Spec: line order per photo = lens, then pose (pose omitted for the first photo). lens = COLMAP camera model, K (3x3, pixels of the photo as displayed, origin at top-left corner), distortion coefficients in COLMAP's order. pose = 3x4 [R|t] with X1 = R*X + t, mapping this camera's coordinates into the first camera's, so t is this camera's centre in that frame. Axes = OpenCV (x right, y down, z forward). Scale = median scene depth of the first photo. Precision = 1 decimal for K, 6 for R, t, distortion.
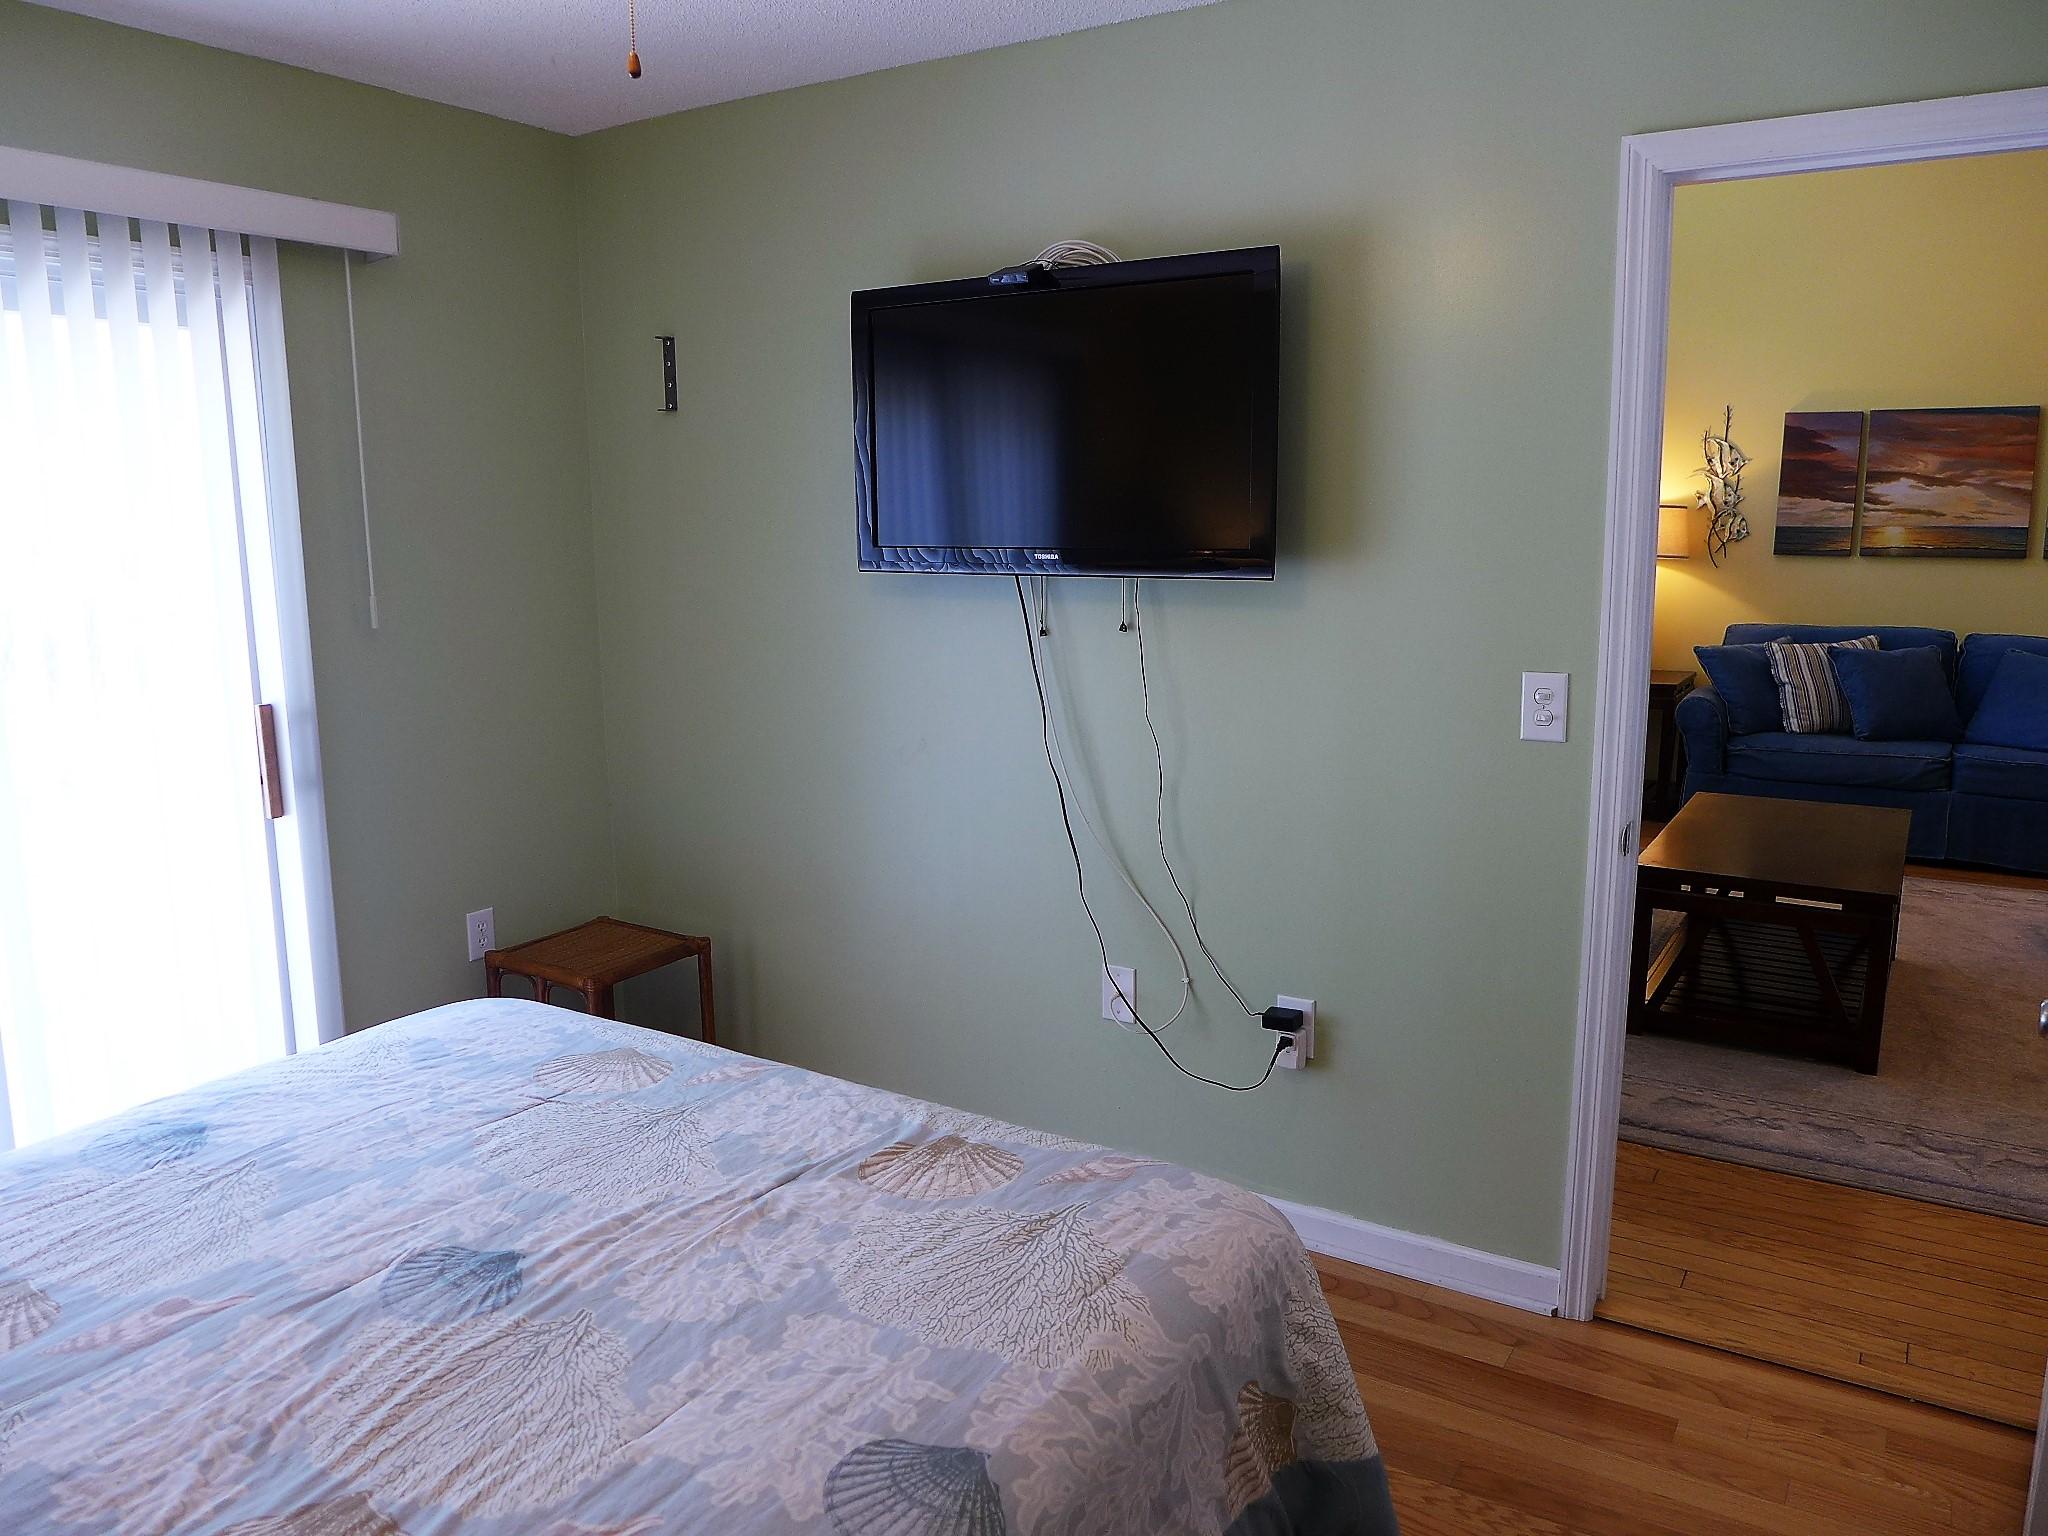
lens RADIAL K [[1472.9, 0, 1016.0], [0, 1472.9, 771.2], [0, 0, 1]] dist [-0.049326, 0.009305]
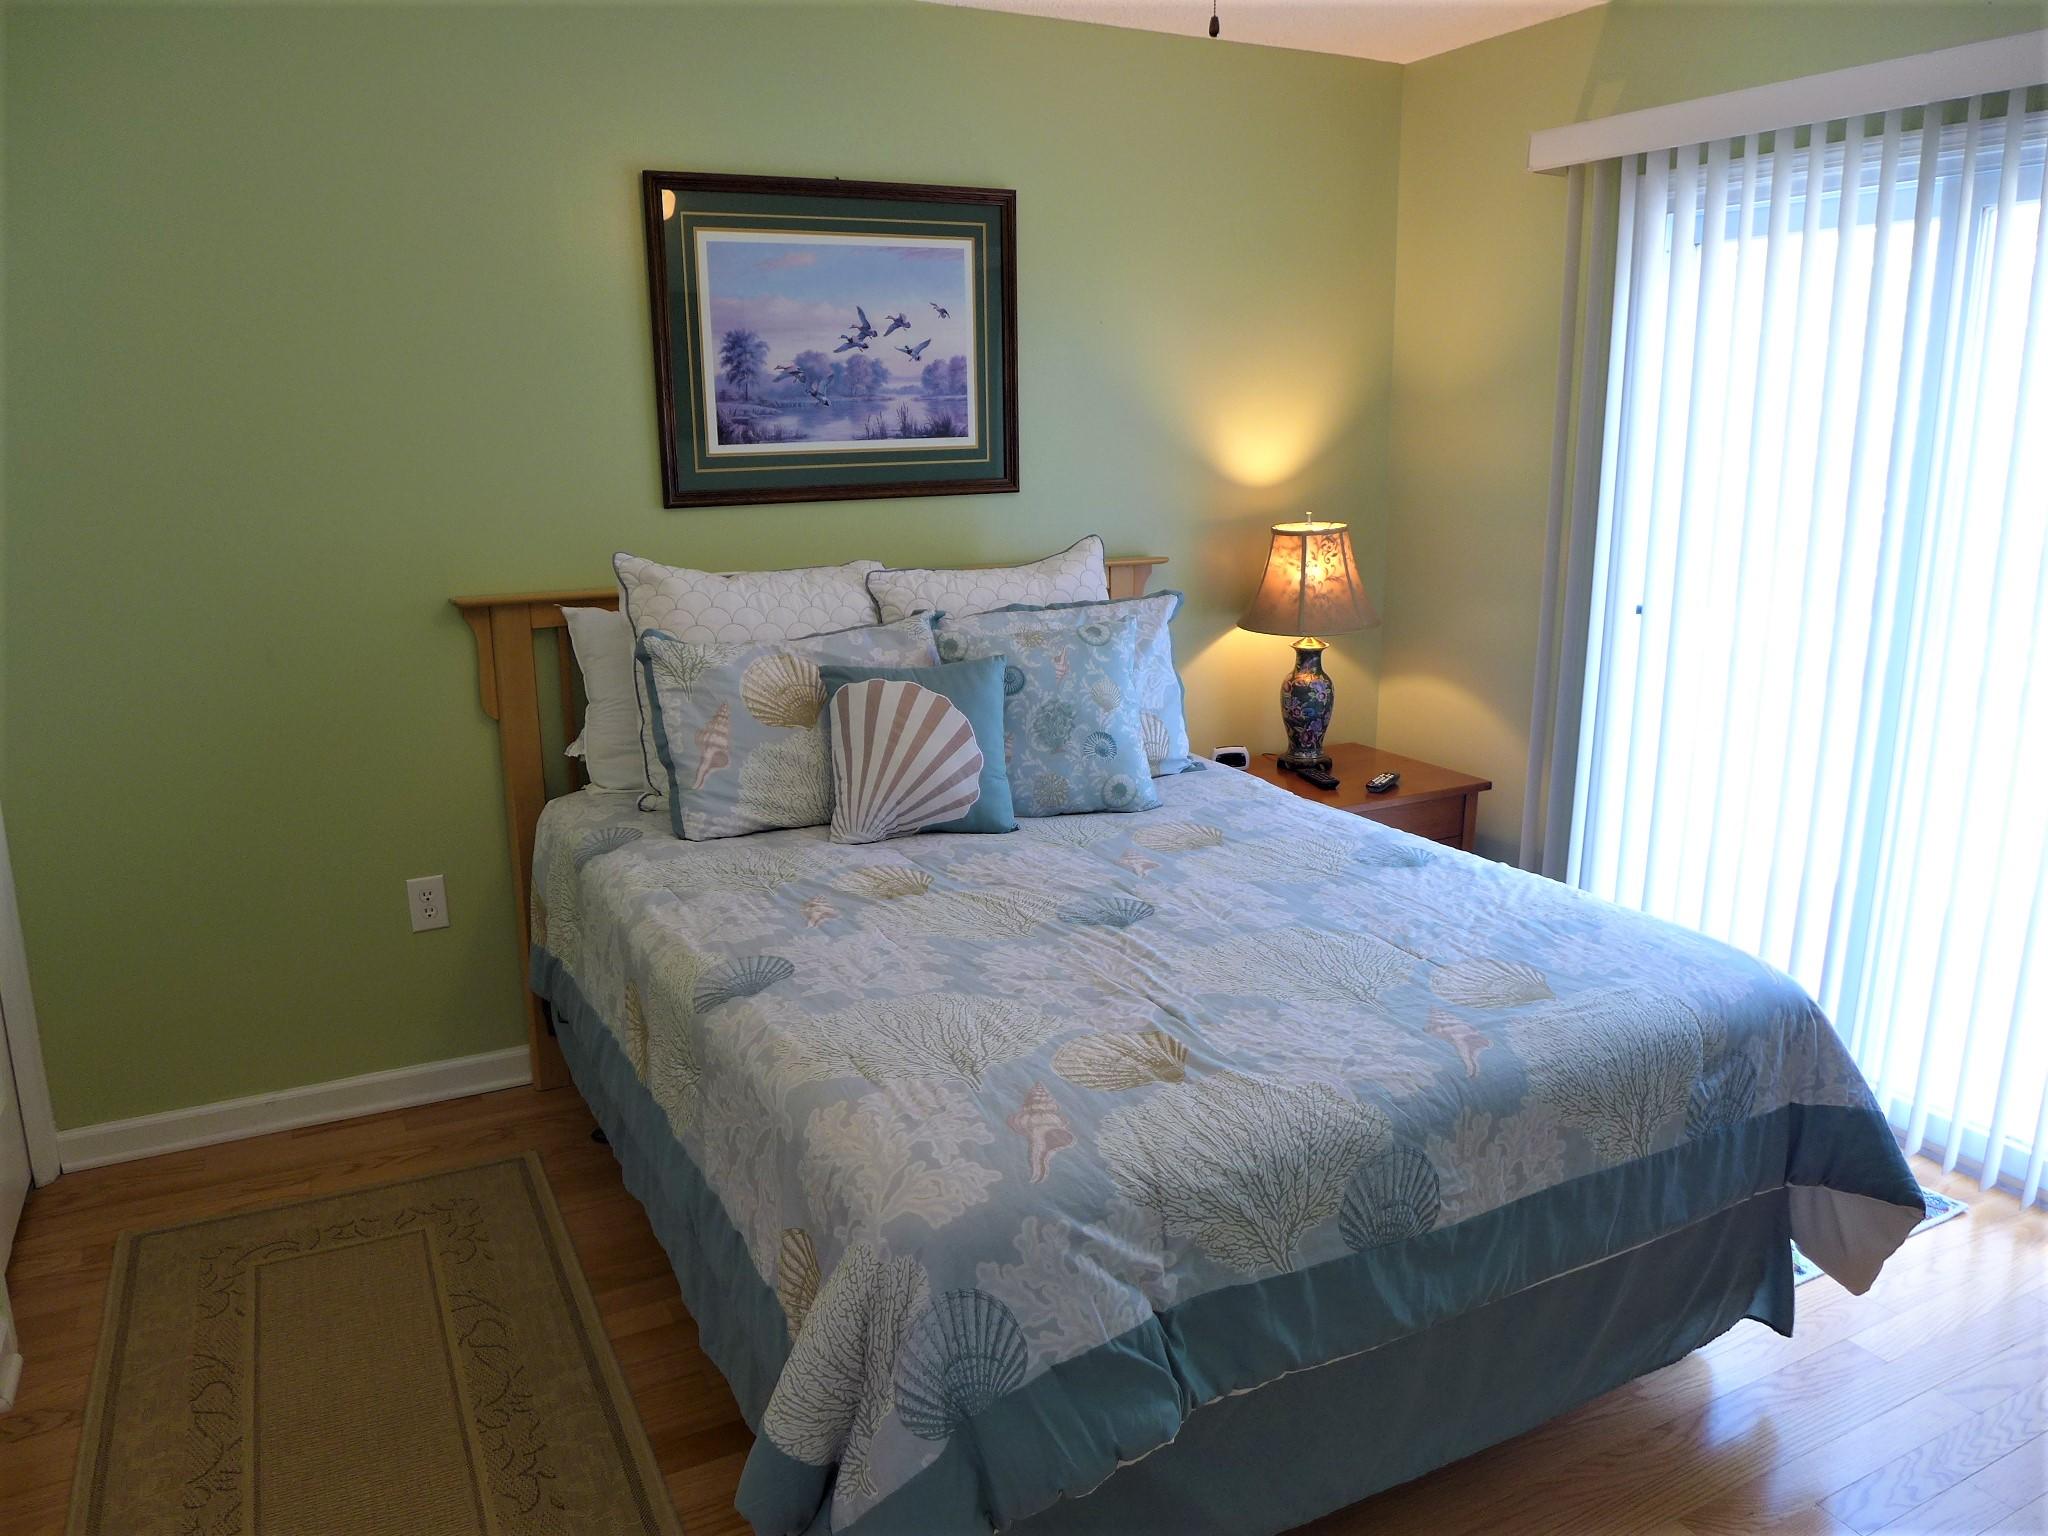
lens RADIAL K [[1472.9, 0, 1016.0], [0, 1472.9, 771.2], [0, 0, 1]] dist [-0.049326, 0.009305]
pose [[-0.500242, 0.213120, -0.839248, 0.892761], [-0.143406, 0.935460, 0.323031, -0.267428], [0.853928, 0.281947, -0.437394, 1.466070]]
